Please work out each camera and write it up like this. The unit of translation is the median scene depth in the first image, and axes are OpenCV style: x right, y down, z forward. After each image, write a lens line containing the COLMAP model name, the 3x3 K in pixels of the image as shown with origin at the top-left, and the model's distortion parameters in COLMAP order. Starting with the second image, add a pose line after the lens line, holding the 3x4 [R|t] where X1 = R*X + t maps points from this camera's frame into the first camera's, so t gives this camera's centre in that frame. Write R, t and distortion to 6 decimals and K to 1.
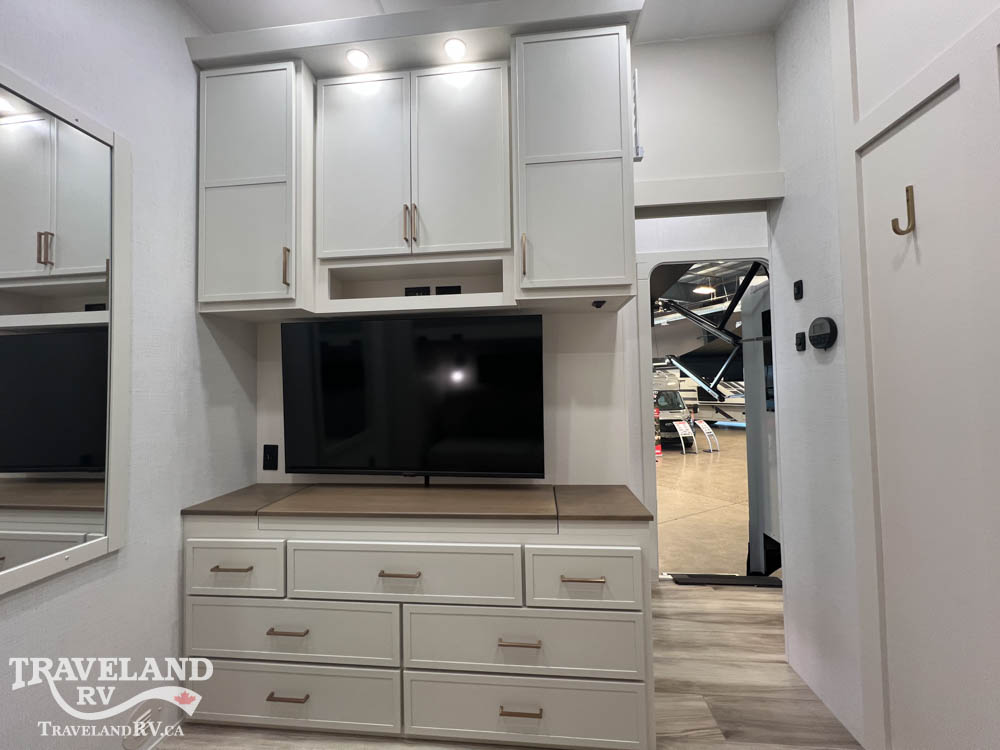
lens RADIAL K [[400.7, 0, 497.9], [0, 400.7, 372.8], [0, 0, 1]] dist [-0.003294, 0.000724]
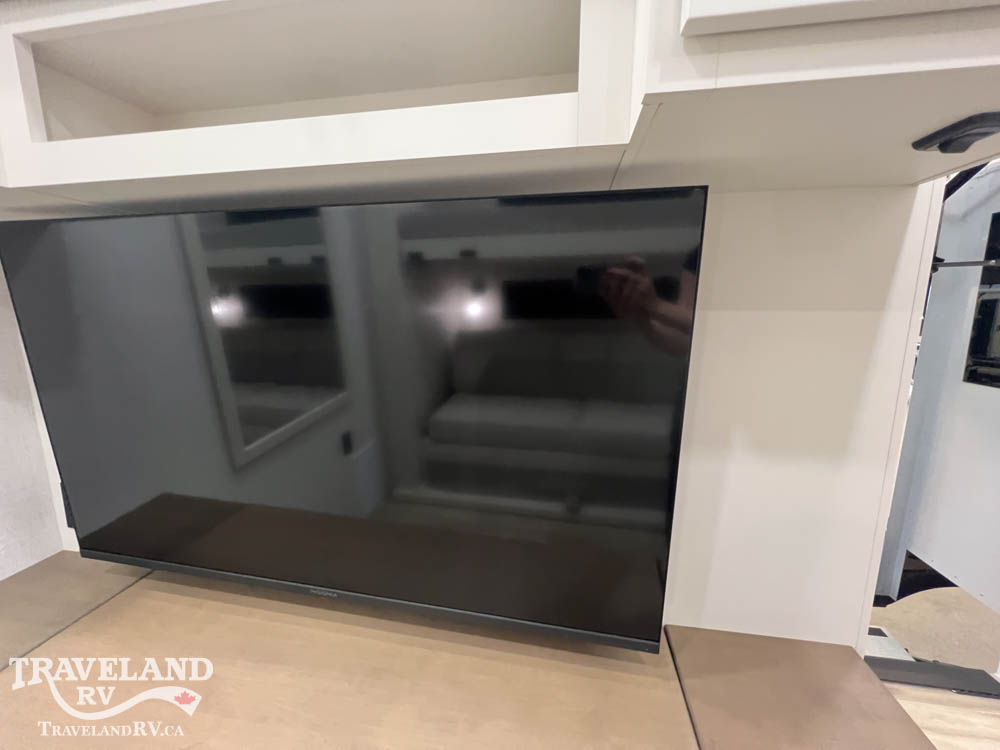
lens RADIAL K [[400.7, 0, 497.9], [0, 400.7, 372.8], [0, 0, 1]] dist [-0.003294, 0.000724]
pose [[0.997222, 0.030116, -0.068124, -0.014769], [-0.015357, 0.978095, 0.207594, -0.065417], [0.072884, -0.205971, 0.975840, 0.629450]]
